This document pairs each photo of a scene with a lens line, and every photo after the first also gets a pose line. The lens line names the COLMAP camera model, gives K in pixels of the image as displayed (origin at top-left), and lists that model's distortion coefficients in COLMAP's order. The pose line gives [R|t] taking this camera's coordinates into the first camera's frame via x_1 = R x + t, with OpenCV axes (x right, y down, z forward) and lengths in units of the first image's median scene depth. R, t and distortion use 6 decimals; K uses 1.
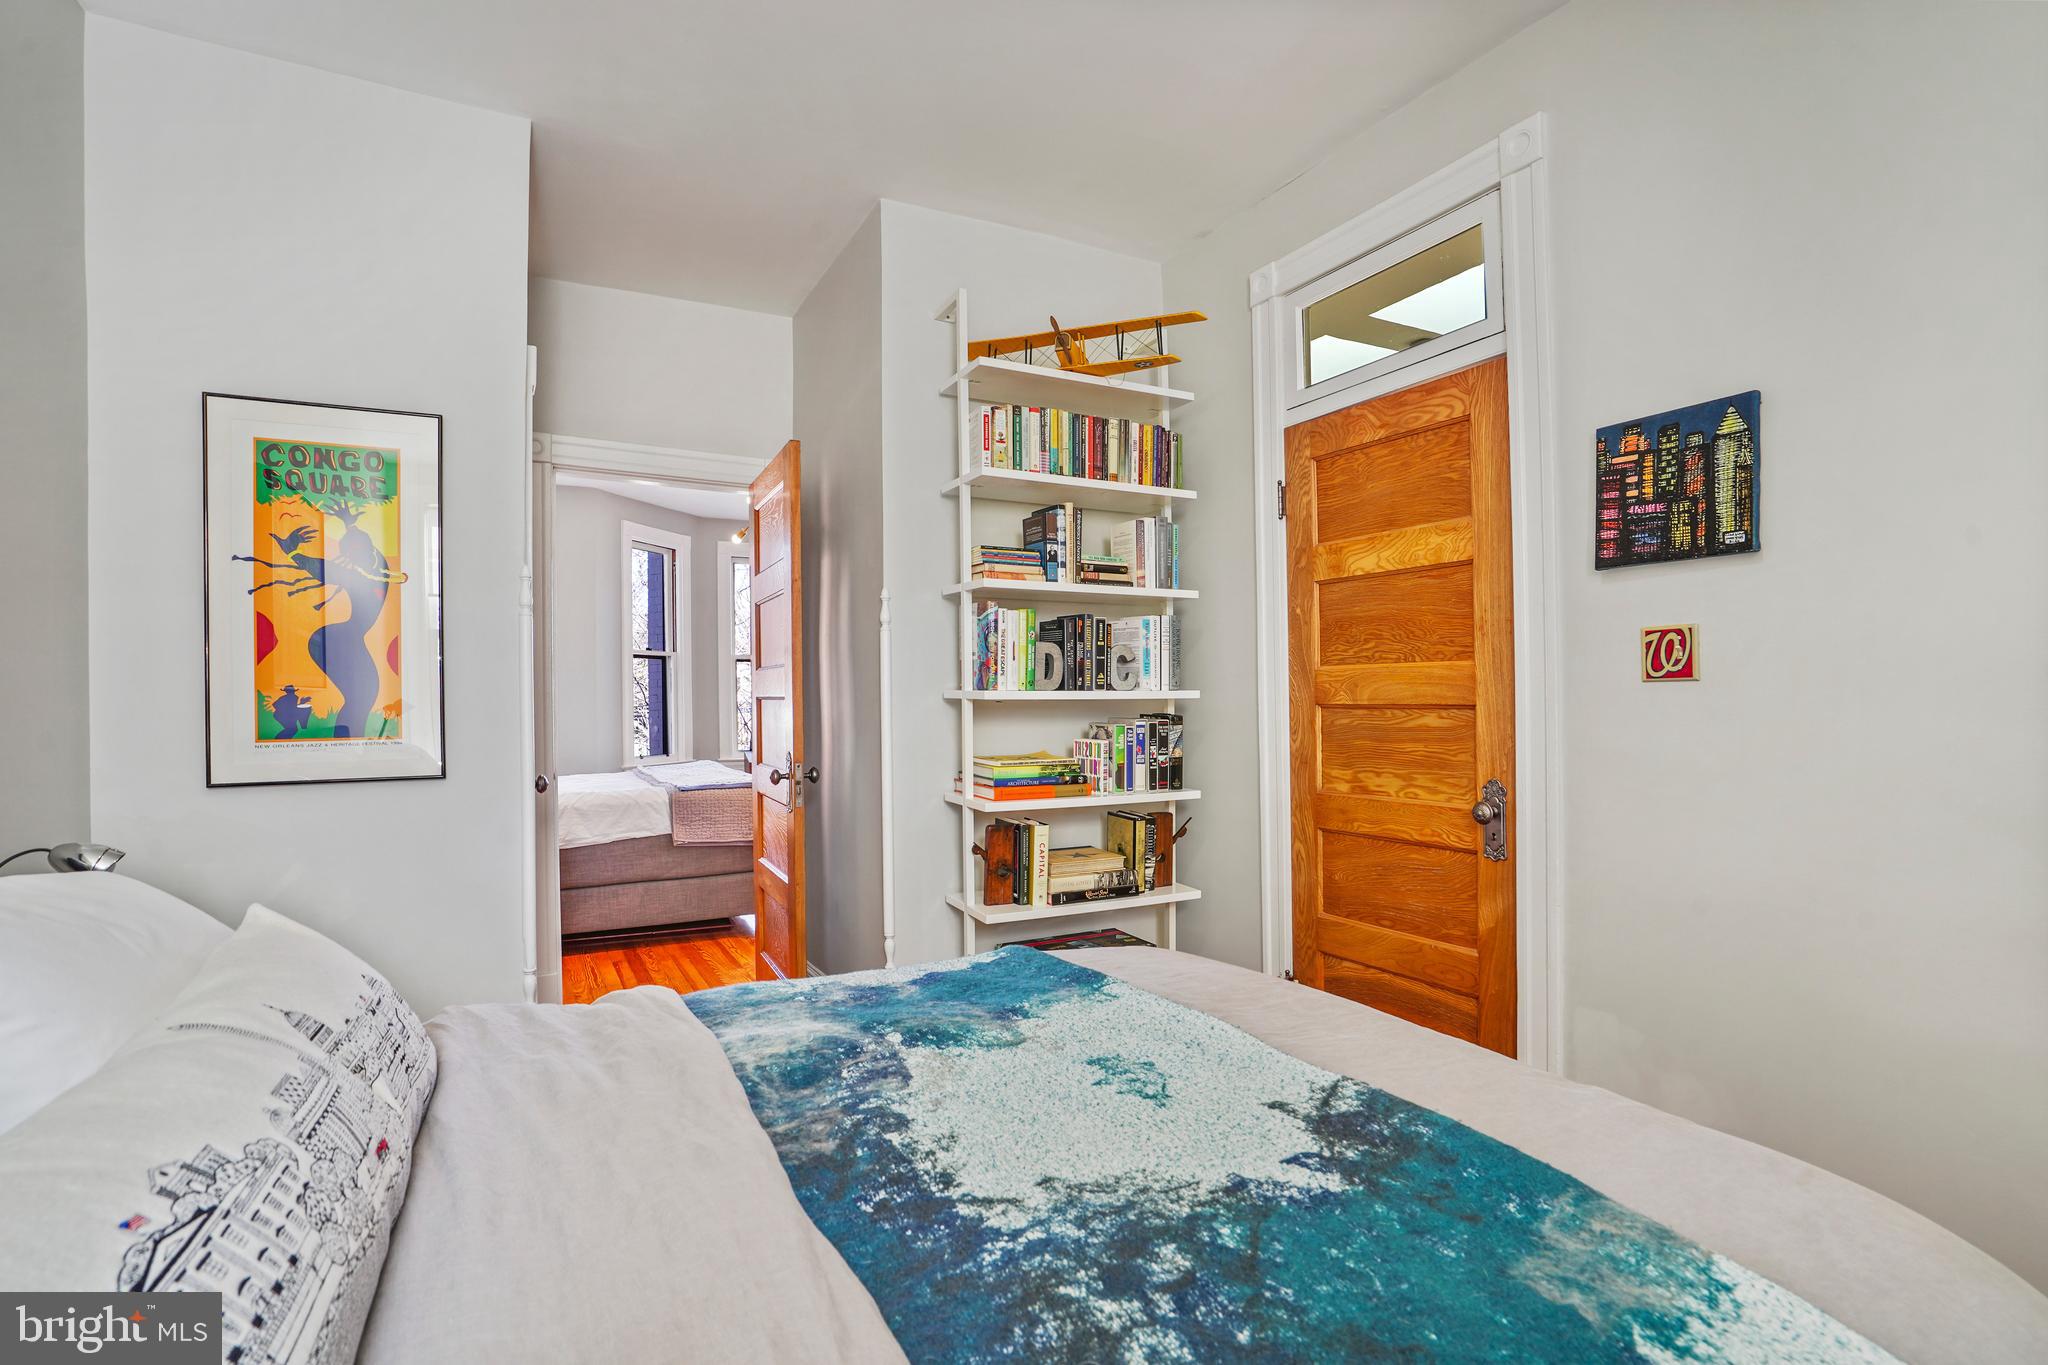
lens RADIAL K [[977.5, 0, 1022.1], [0, 977.5, 686.2], [0, 0, 1]] dist [-0.052804, 0.019683]
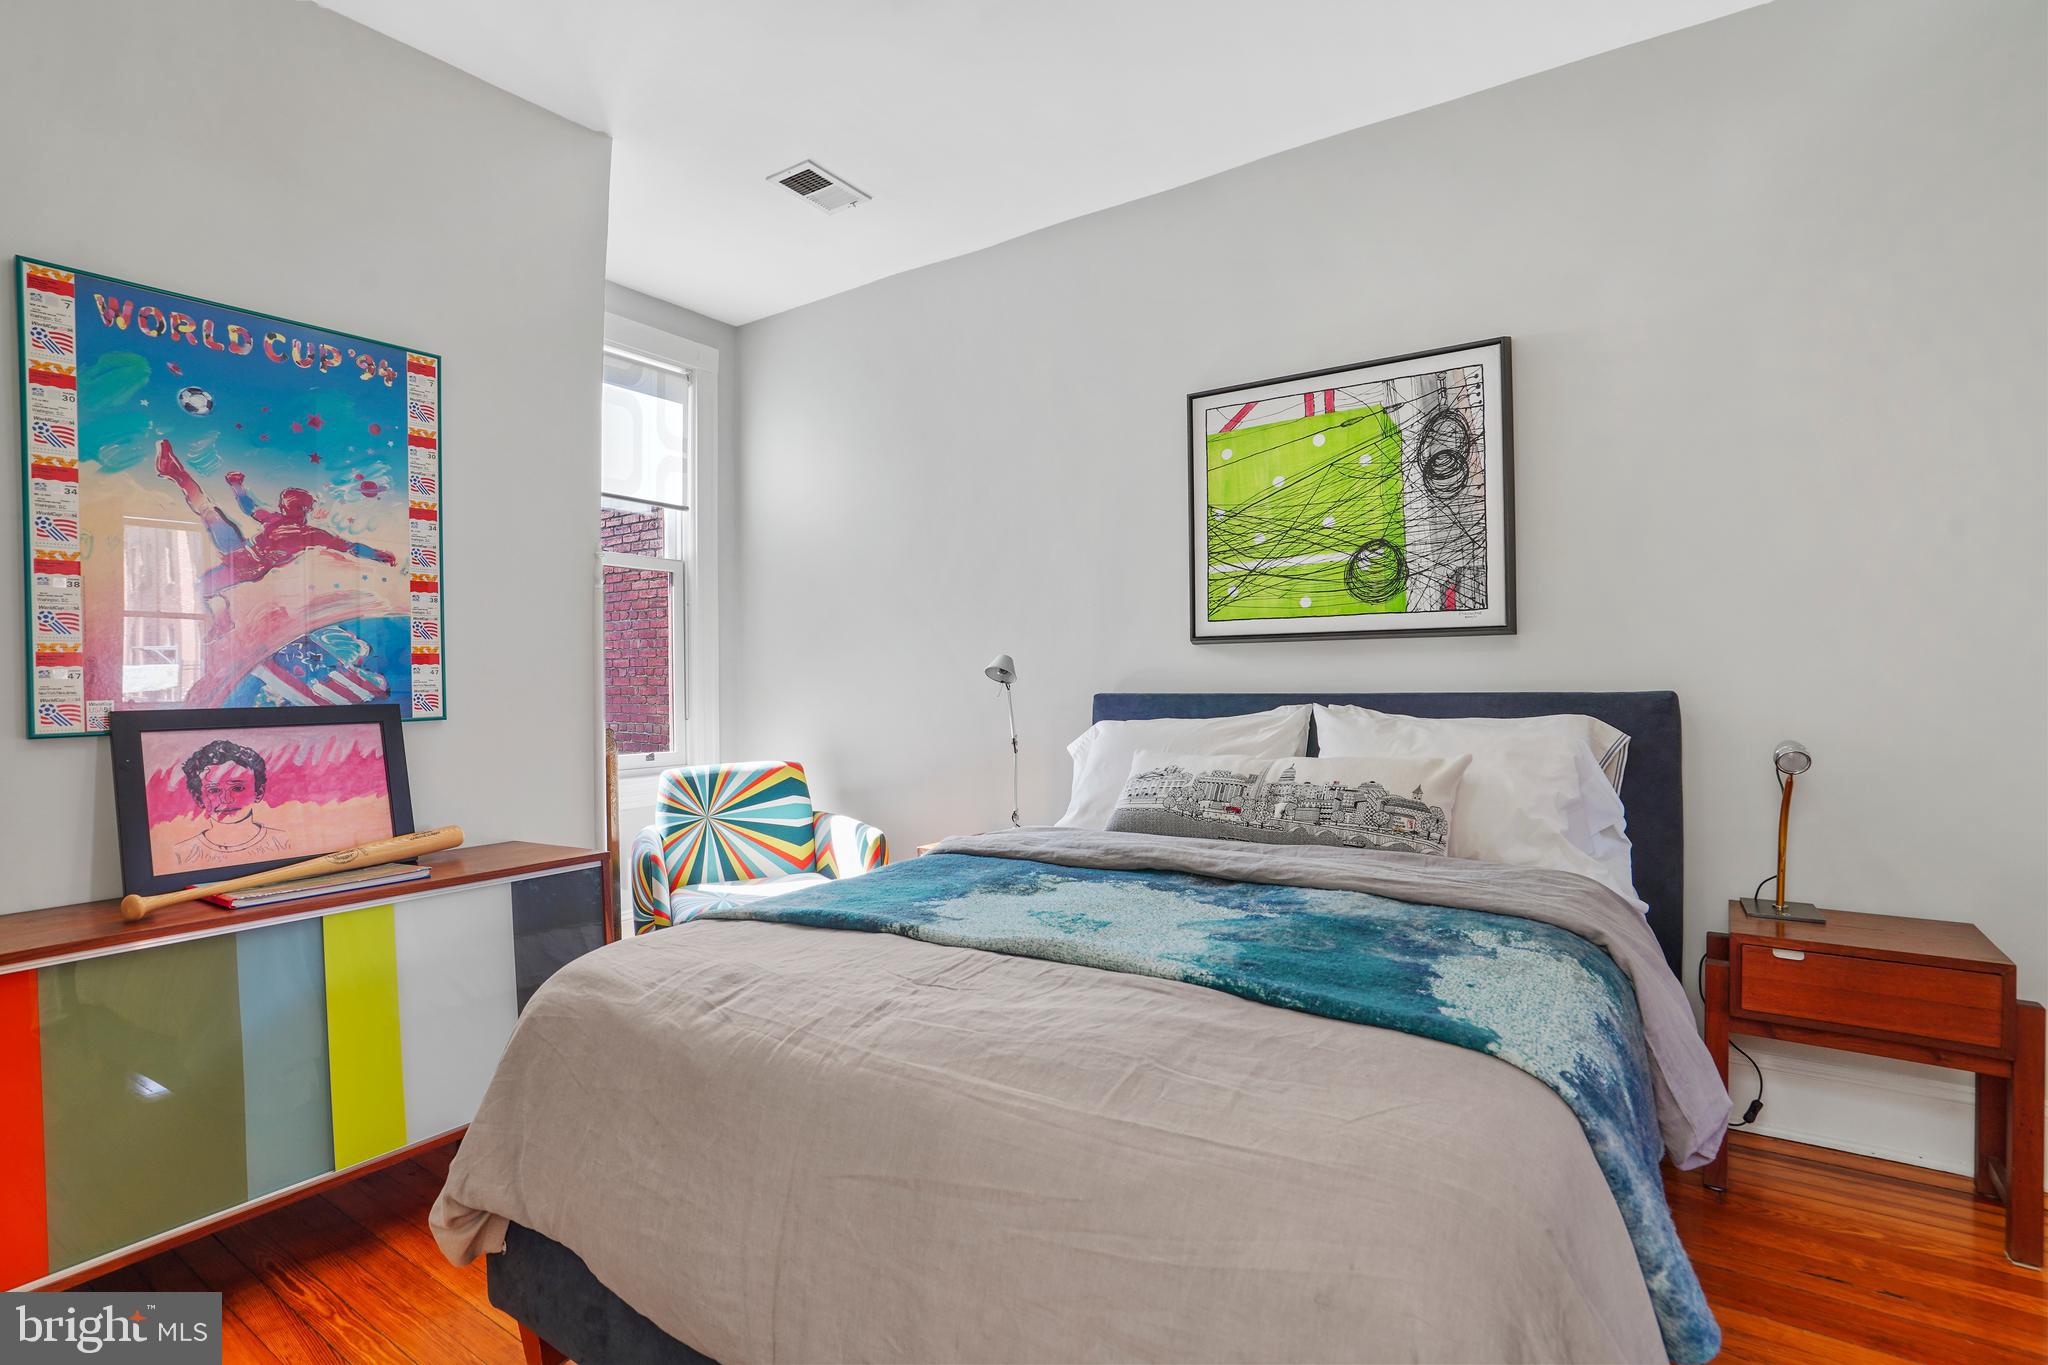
lens RADIAL K [[974.5, 0, 1016.1], [0, 974.5, 686.0], [0, 0, 1]] dist [-0.052855, 0.020594]
pose [[-0.890052, 0.024231, -0.455214, 0.469907], [0.027421, 0.999624, -0.000406, 0.043893], [0.455033, -0.012844, -0.890382, 1.301429]]
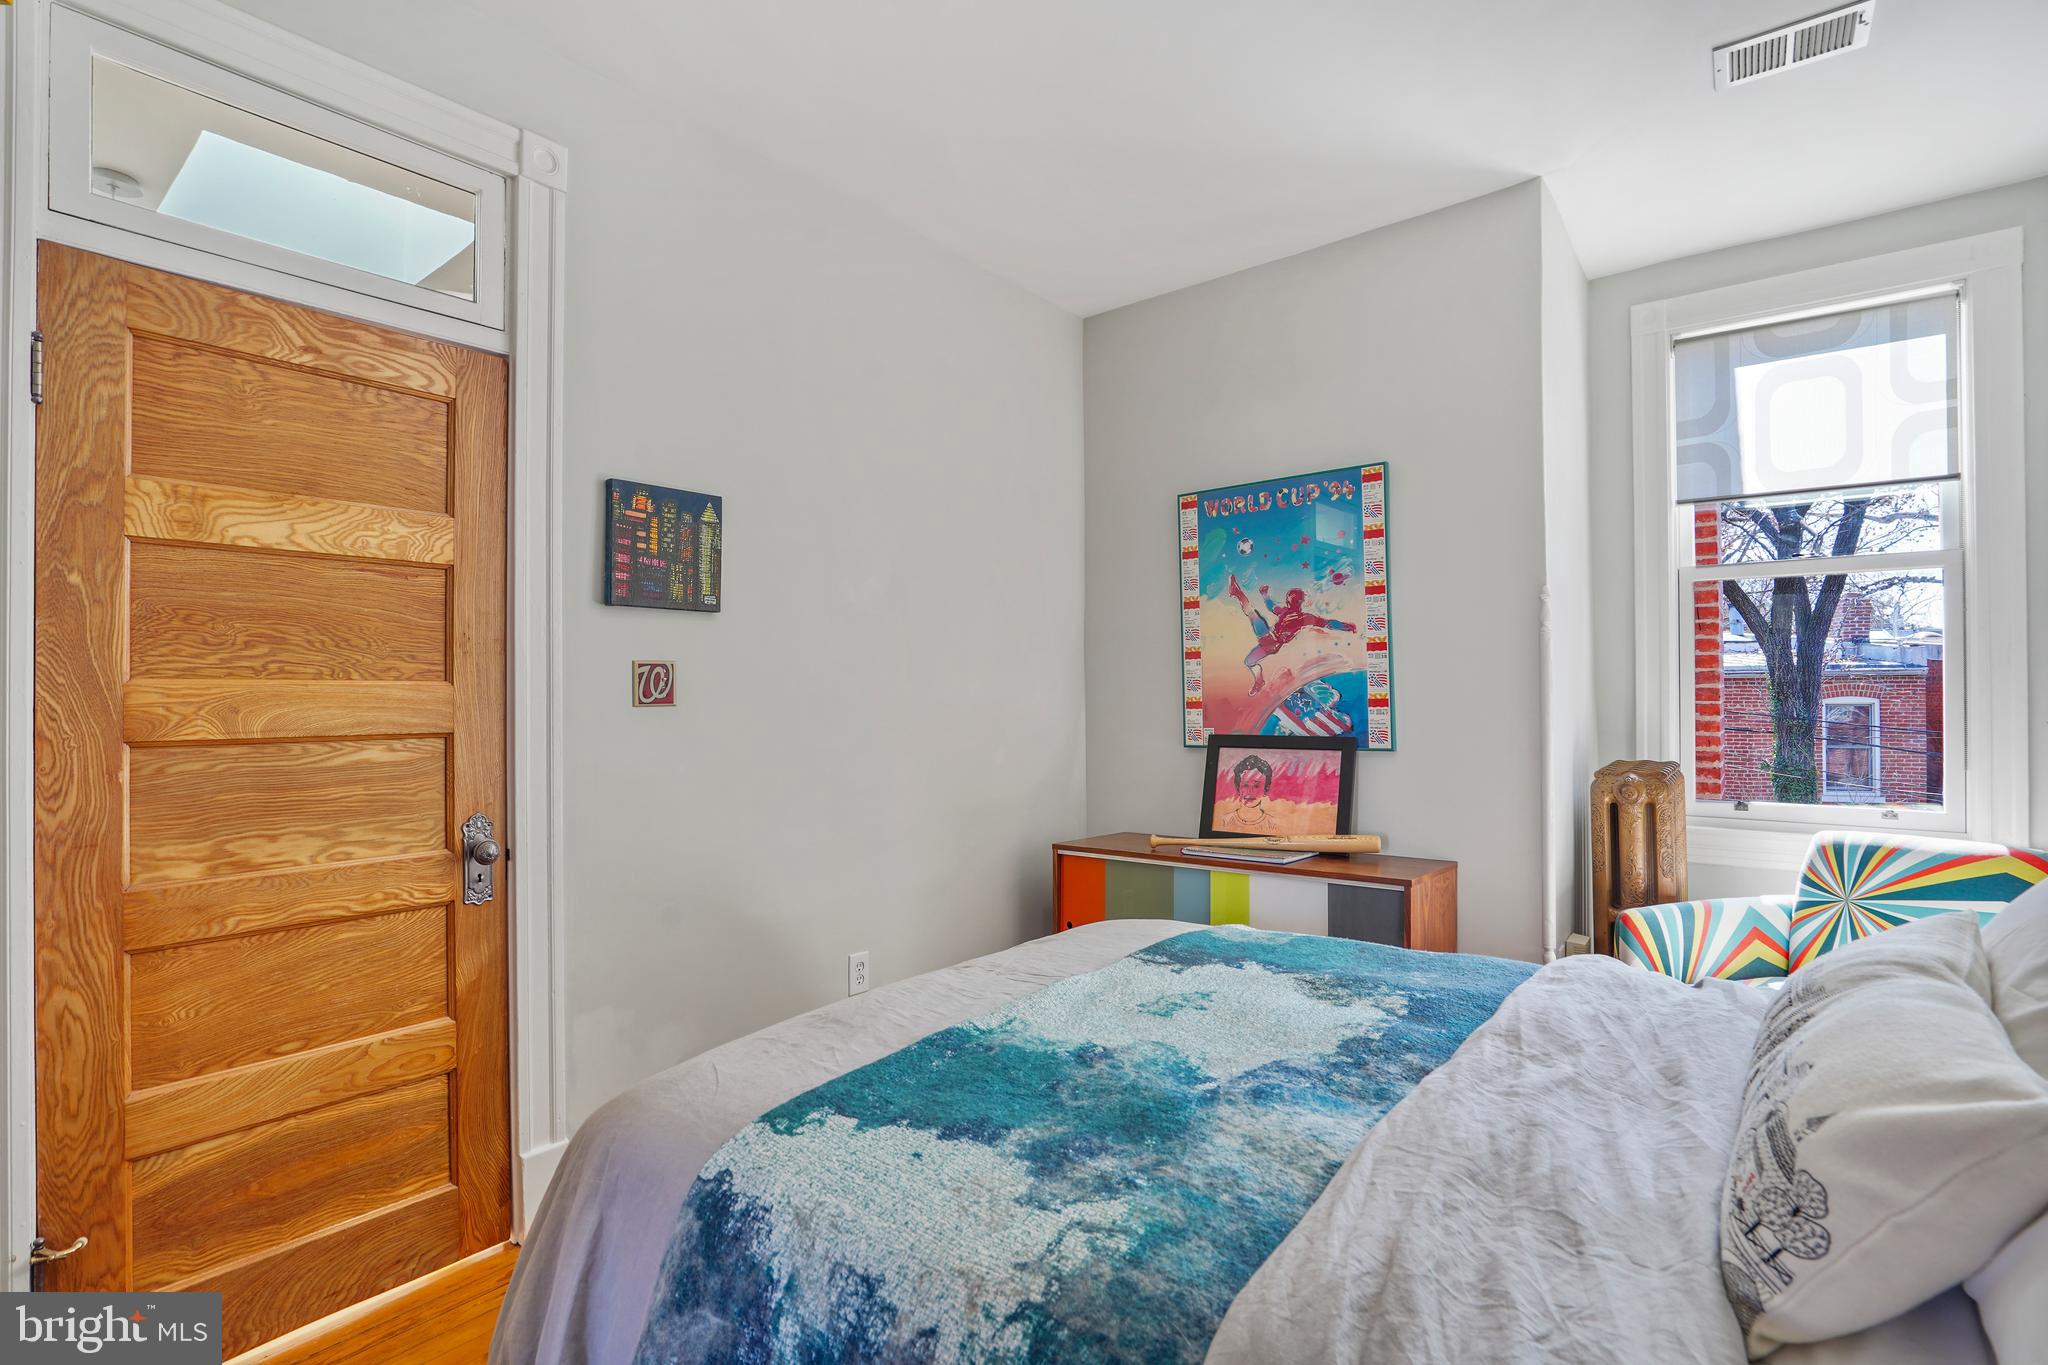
lens RADIAL K [[977.5, 0, 1022.1], [0, 977.5, 686.2], [0, 0, 1]] dist [-0.052804, 0.019683]
pose [[-0.383939, 0.020712, 0.923126, -0.627696], [0.001069, 0.999758, -0.021987, -0.003419], [-0.923358, -0.007455, -0.383868, 1.023274]]
